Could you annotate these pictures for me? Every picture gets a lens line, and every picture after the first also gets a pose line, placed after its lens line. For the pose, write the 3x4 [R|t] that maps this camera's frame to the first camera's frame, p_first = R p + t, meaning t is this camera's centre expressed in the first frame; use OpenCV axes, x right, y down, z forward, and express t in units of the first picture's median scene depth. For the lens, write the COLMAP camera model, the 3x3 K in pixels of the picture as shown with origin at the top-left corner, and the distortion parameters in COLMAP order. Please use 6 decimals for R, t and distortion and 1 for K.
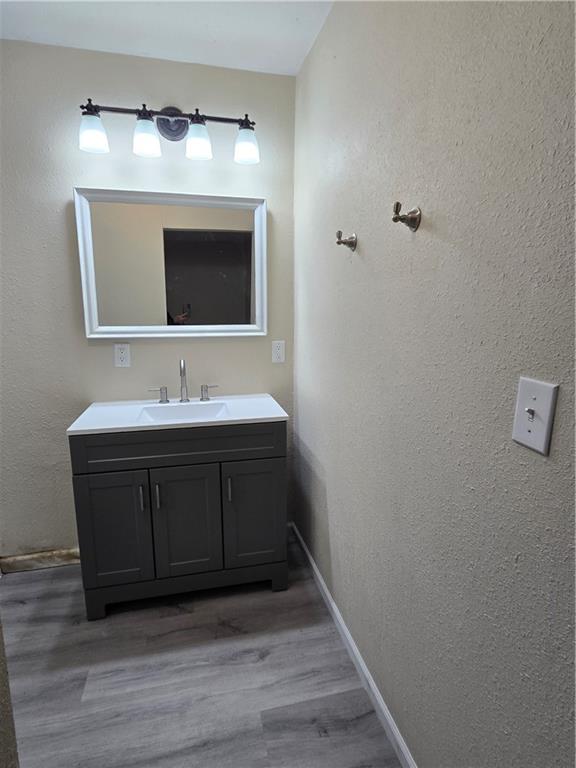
lens RADIAL K [[419.1, 0, 288.2], [0, 419.1, 361.4], [0, 0, 1]] dist [0.006651, -0.001979]
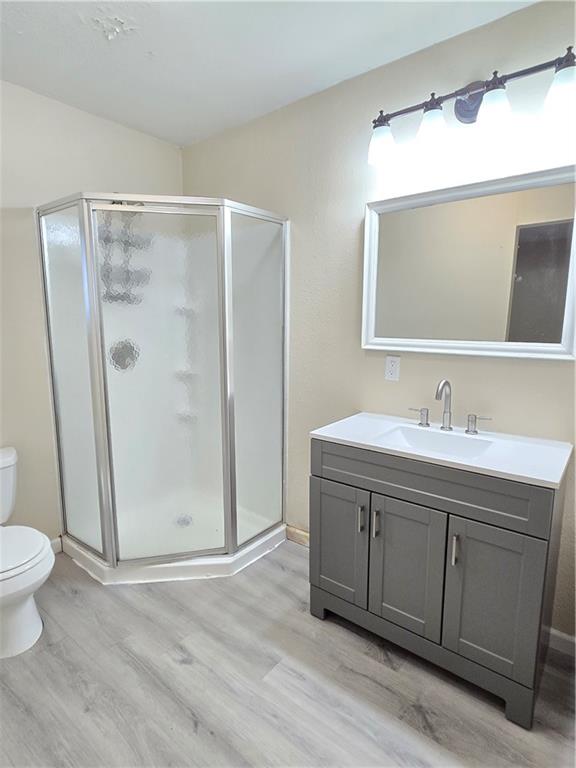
lens RADIAL K [[419.1, 0, 288.8], [0, 419.1, 370.8], [0, 0, 1]] dist [0.006651, -0.001979]
pose [[0.625983, 0.099347, -0.773483, 0.240321], [-0.101058, 0.993823, 0.045861, -0.035204], [0.773261, 0.049458, 0.632156, 0.246273]]
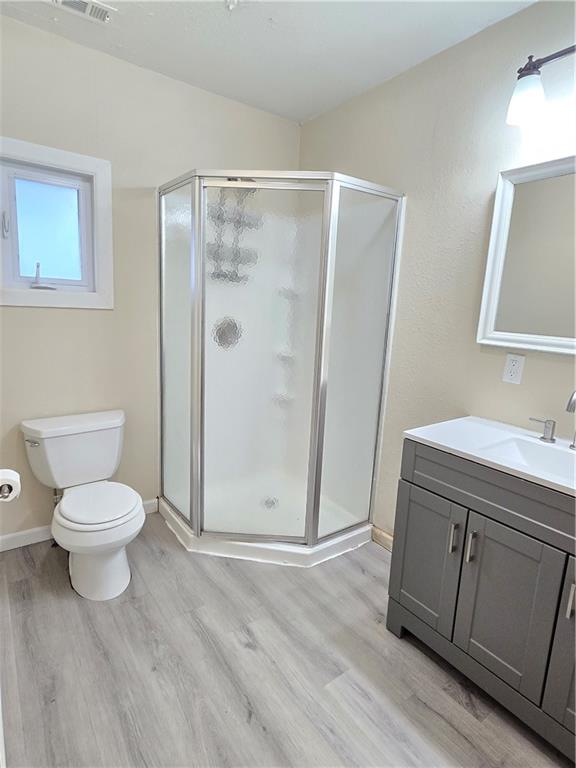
lens RADIAL K [[419.1, 0, 289.4], [0, 419.1, 371.8], [0, 0, 1]] dist [0.006651, -0.001979]
pose [[0.395856, 0.169937, -0.902452, 0.204126], [-0.166649, 0.979705, 0.111384, -0.033133], [0.903065, 0.106301, 0.416142, 0.317309]]
